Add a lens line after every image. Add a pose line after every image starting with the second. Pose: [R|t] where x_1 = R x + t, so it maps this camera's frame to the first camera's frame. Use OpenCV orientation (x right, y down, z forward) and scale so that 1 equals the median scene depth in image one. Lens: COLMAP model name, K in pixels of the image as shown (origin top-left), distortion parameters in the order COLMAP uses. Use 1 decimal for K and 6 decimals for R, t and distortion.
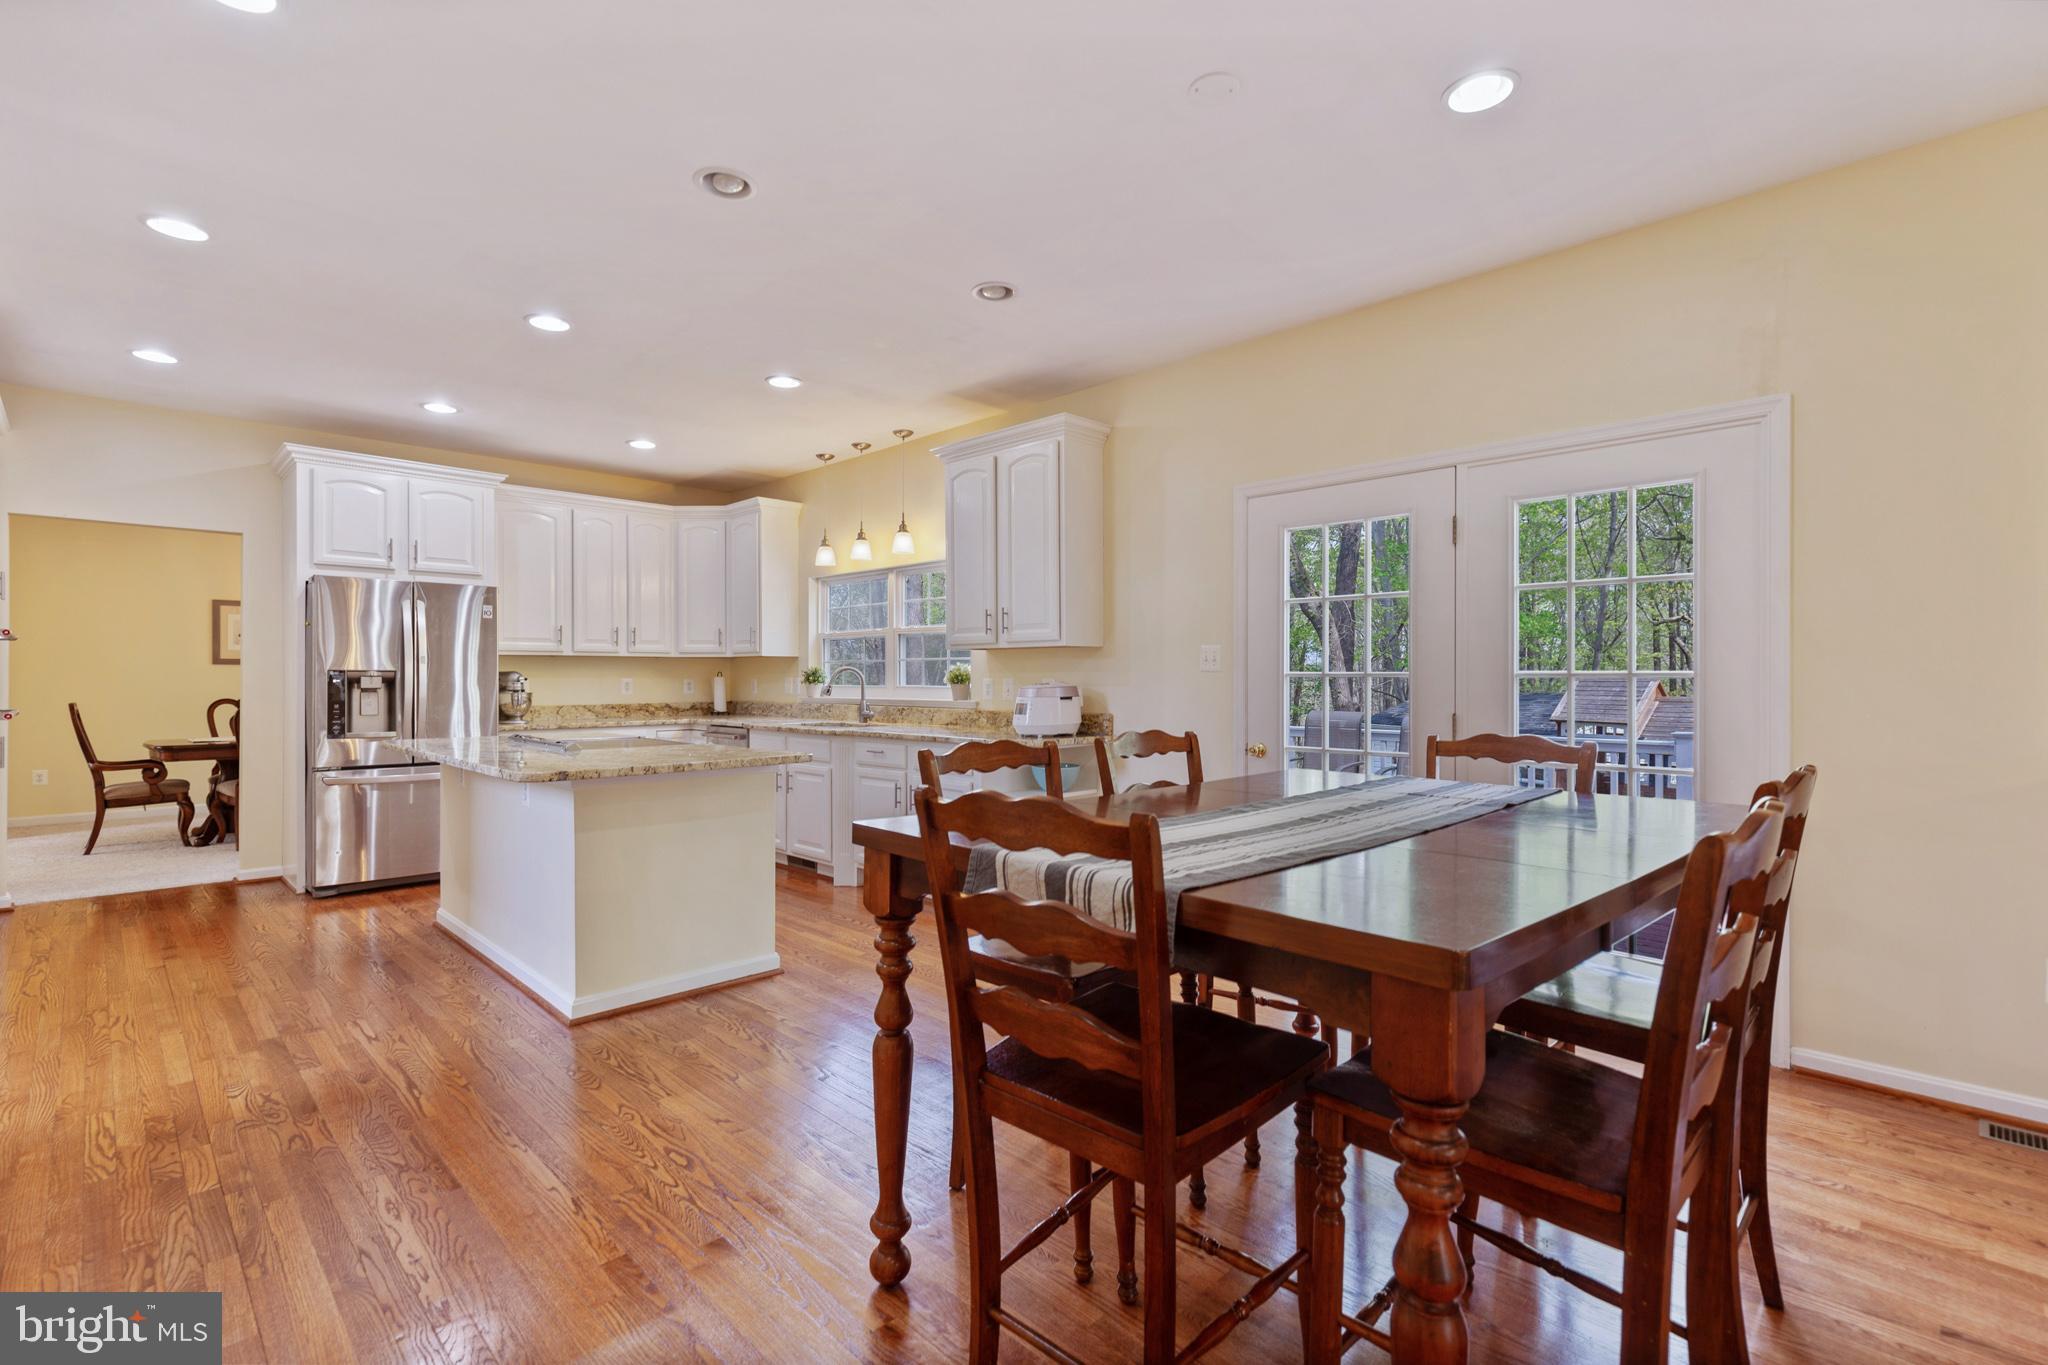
lens RADIAL K [[952.4, 0, 1024.0], [0, 952.4, 682.5], [0, 0, 1]] dist [0.003146, 0.000610]
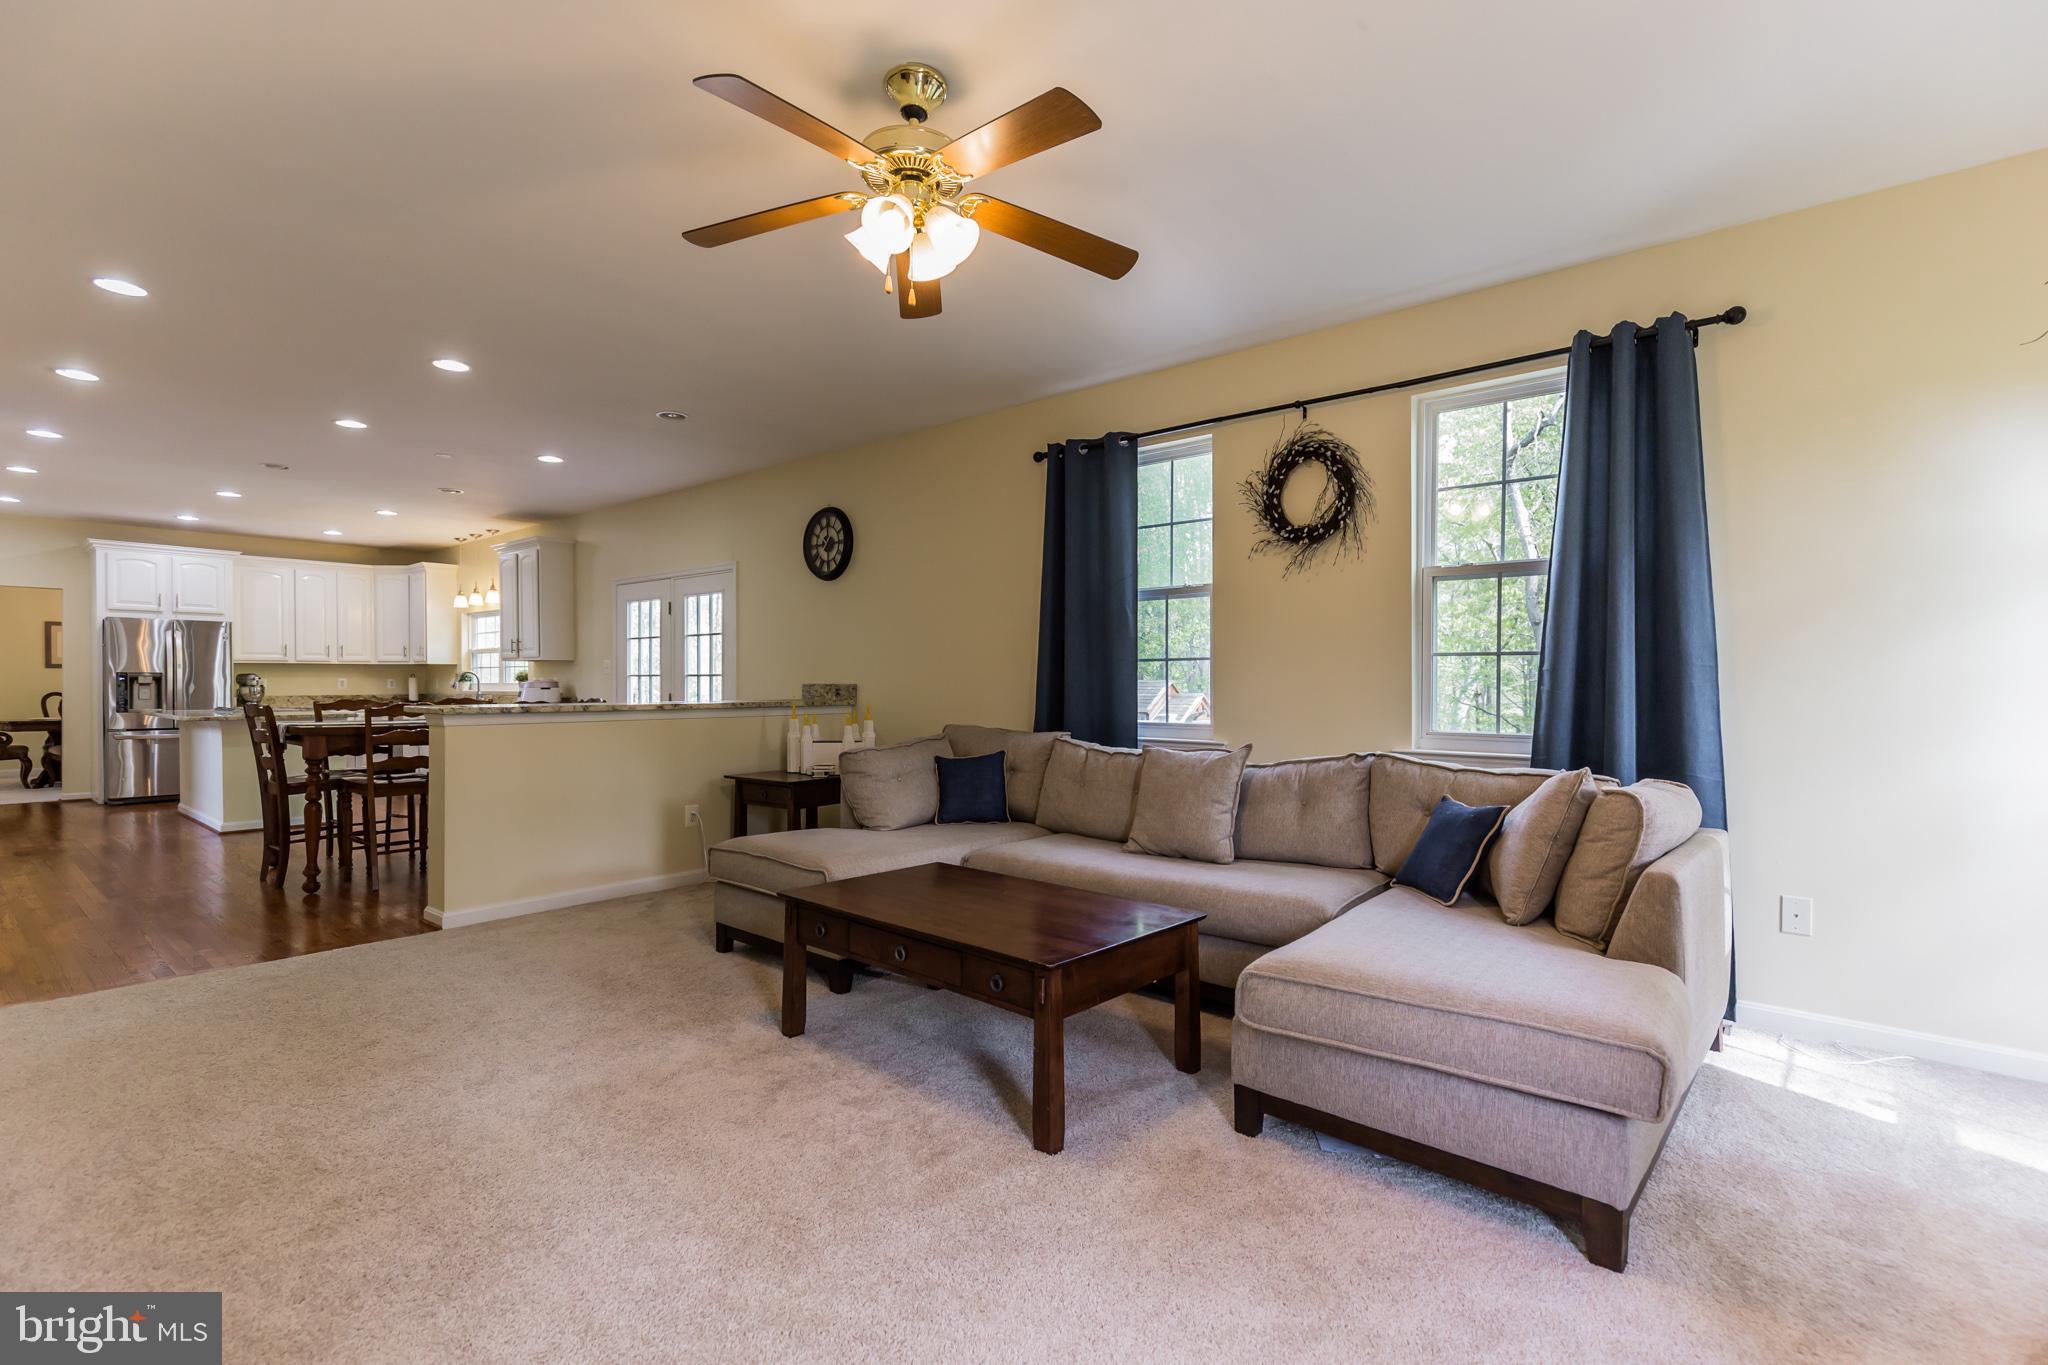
lens RADIAL K [[946.1, 0, 1030.2], [0, 946.1, 694.4], [0, 0, 1]] dist [0.003637, -0.000348]
pose [[0.995535, -0.001188, 0.094389, 0.573635], [0.000345, 0.999960, 0.008949, 0.009006], [-0.094396, -0.008877, 0.995495, -0.656717]]
